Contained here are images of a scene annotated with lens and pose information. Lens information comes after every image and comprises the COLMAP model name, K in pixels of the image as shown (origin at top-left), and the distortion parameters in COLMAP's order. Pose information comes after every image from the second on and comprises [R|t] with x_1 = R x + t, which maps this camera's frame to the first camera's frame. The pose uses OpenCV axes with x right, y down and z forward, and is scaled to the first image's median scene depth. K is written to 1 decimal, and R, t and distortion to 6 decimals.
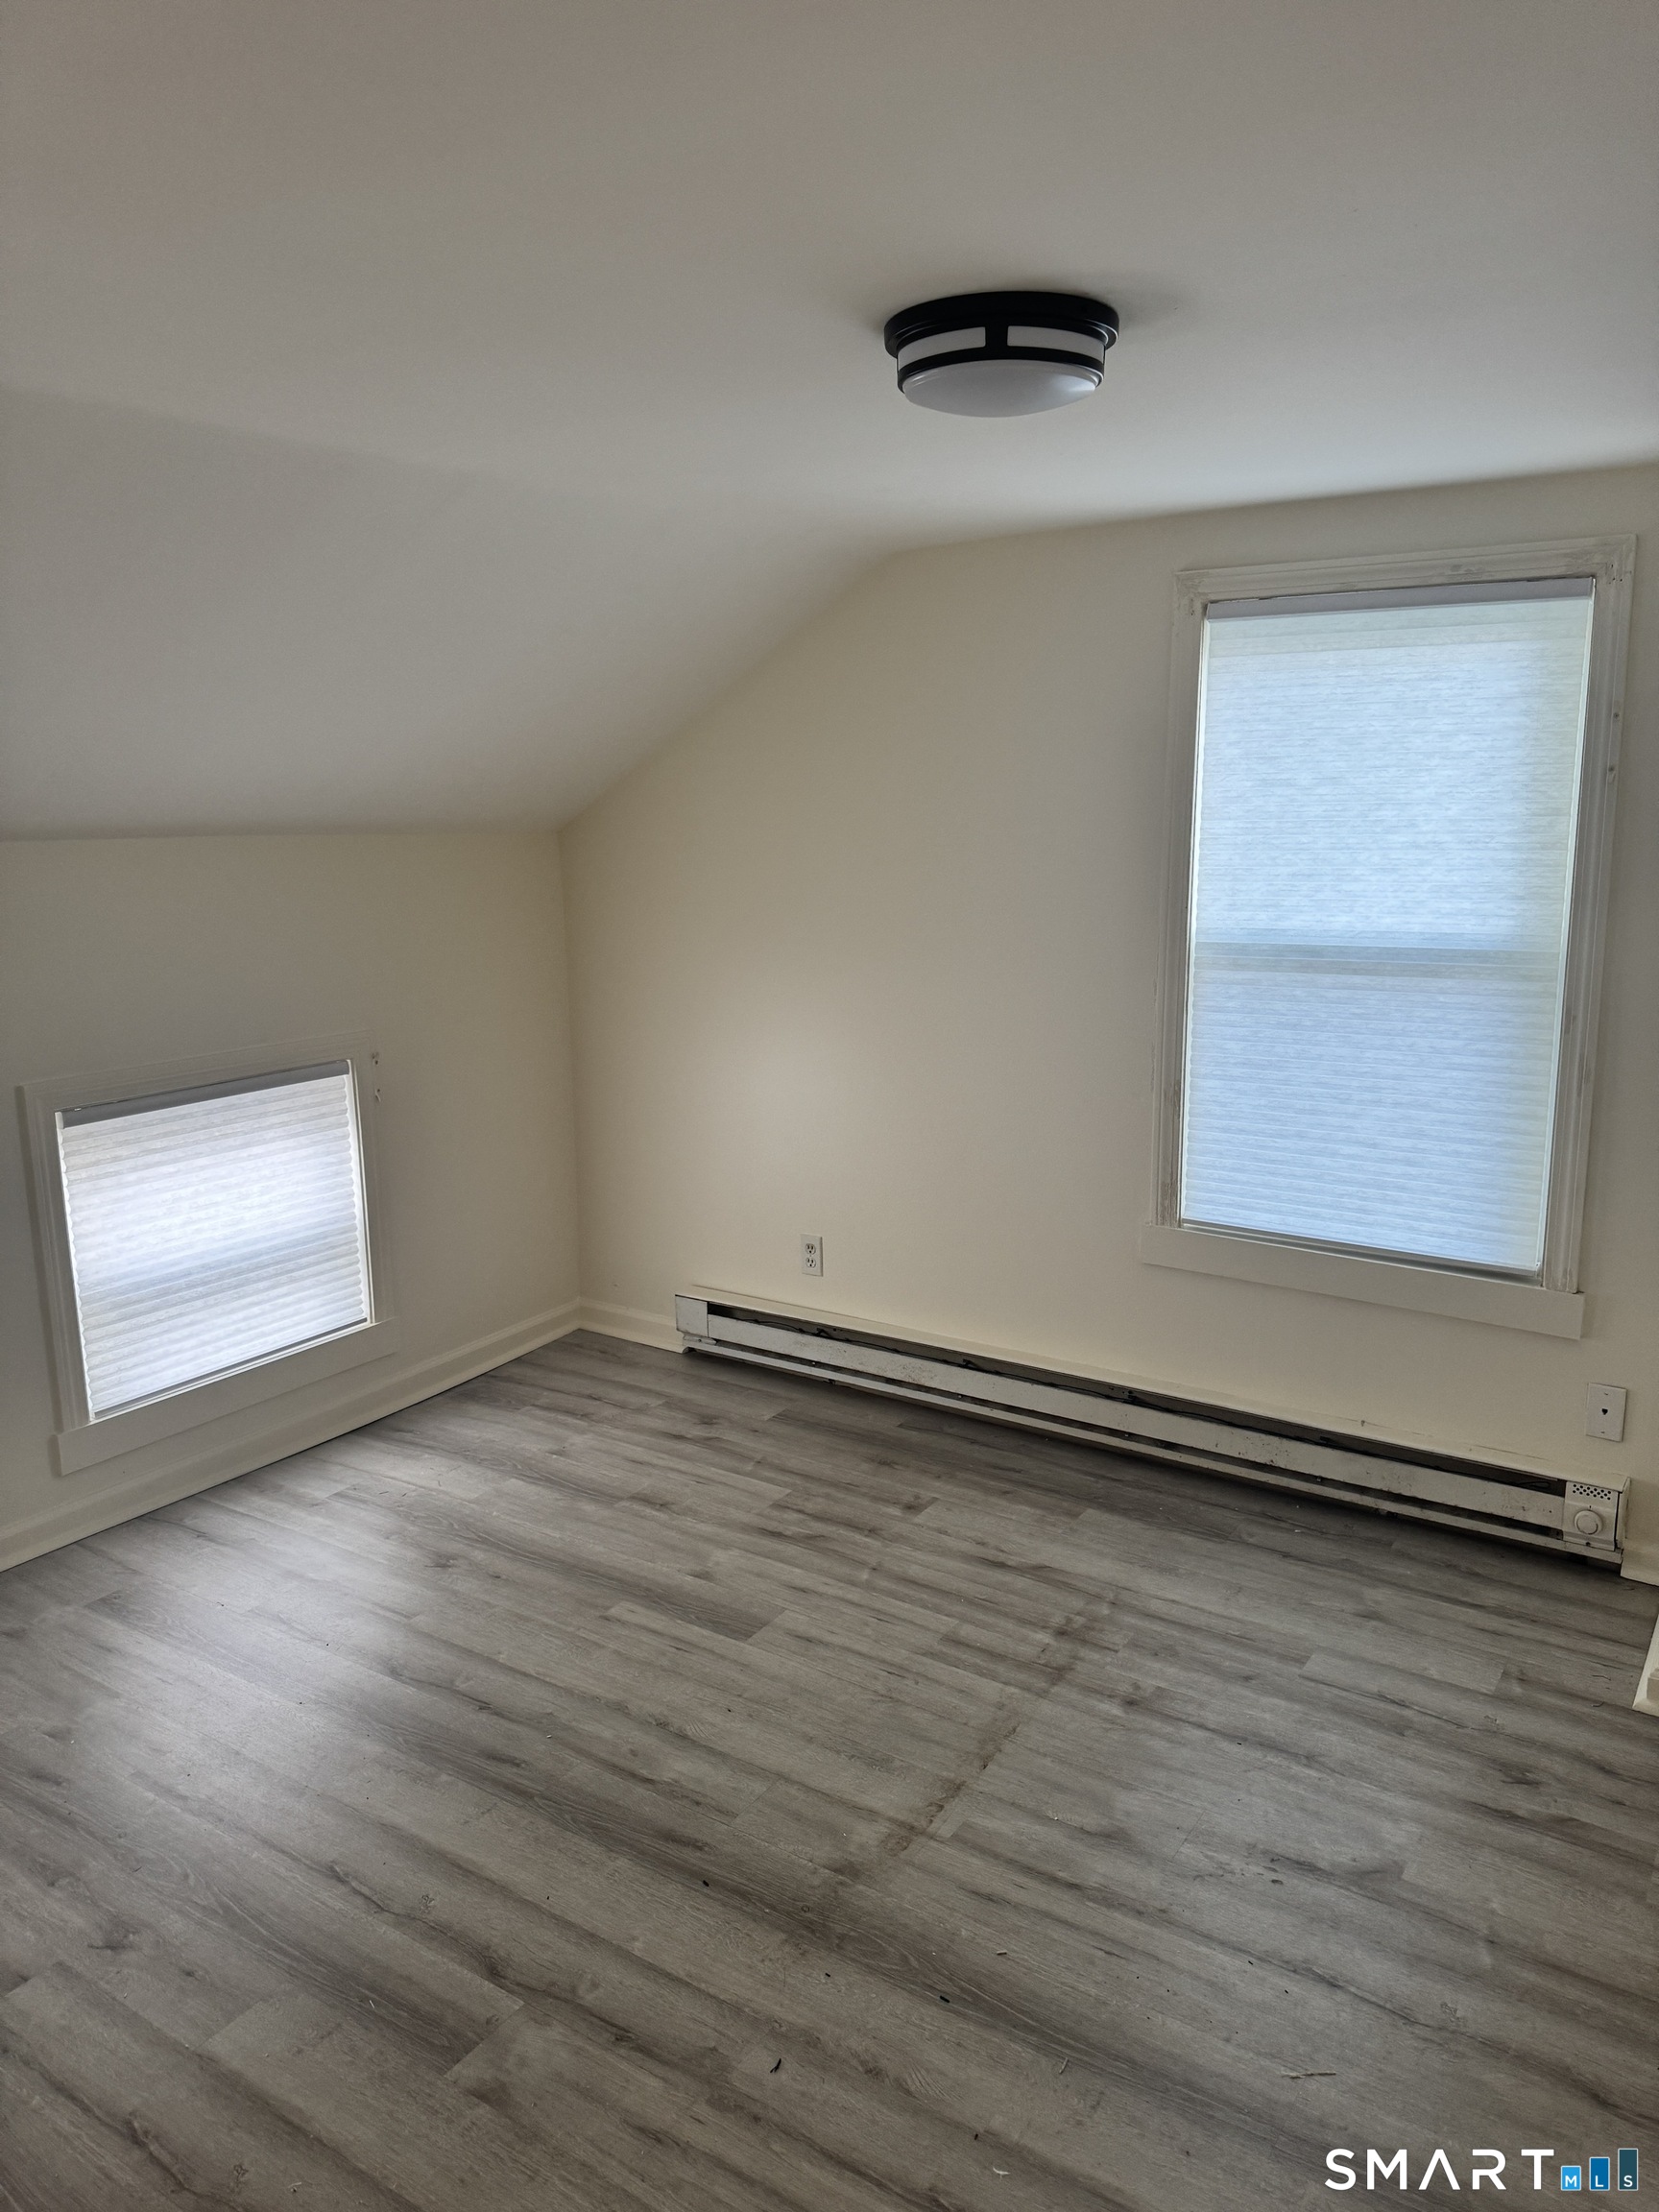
lens RADIAL K [[1560.4, 0, 823.0], [0, 1560.4, 1114.8], [0, 0, 1]] dist [0.040489, -0.048112]
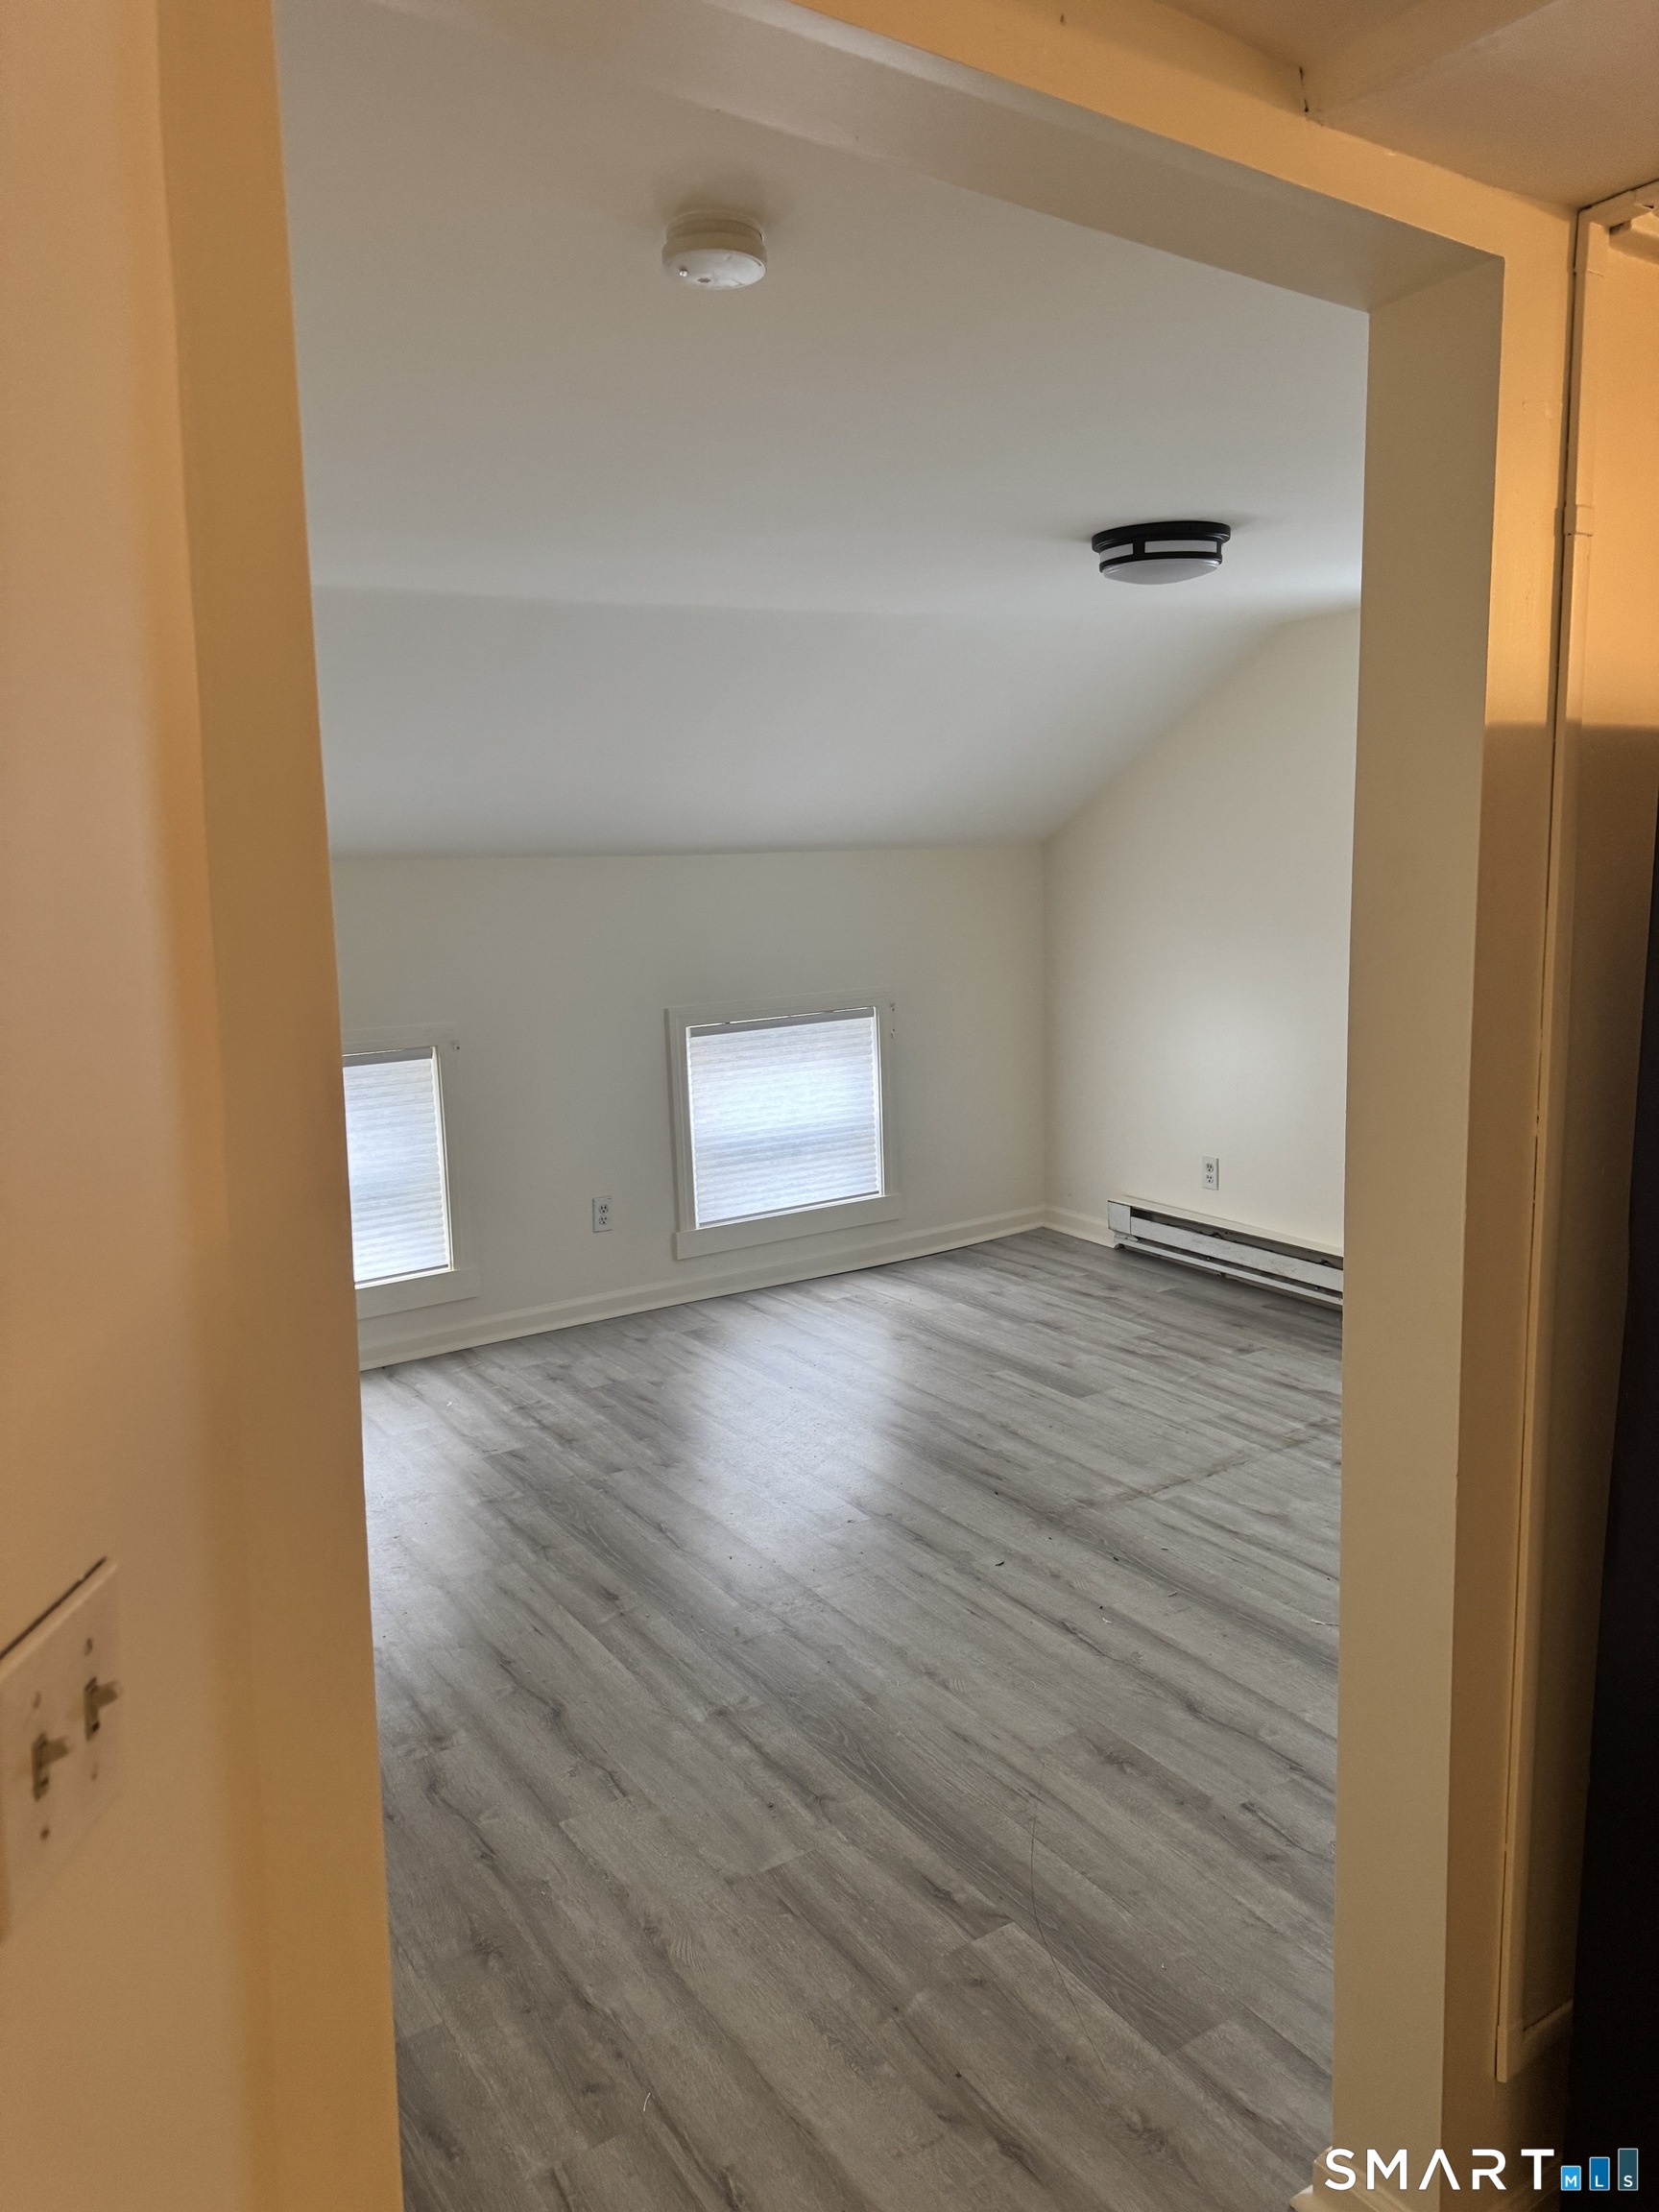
lens RADIAL K [[1560.4, 0, 826.9], [0, 1560.4, 1093.6], [0, 0, 1]] dist [0.040489, -0.048112]
pose [[0.915411, 0.044465, -0.400058, 0.269886], [-0.059785, 0.997876, -0.025889, 0.096284], [0.398057, 0.047616, 0.916124, -0.378550]]
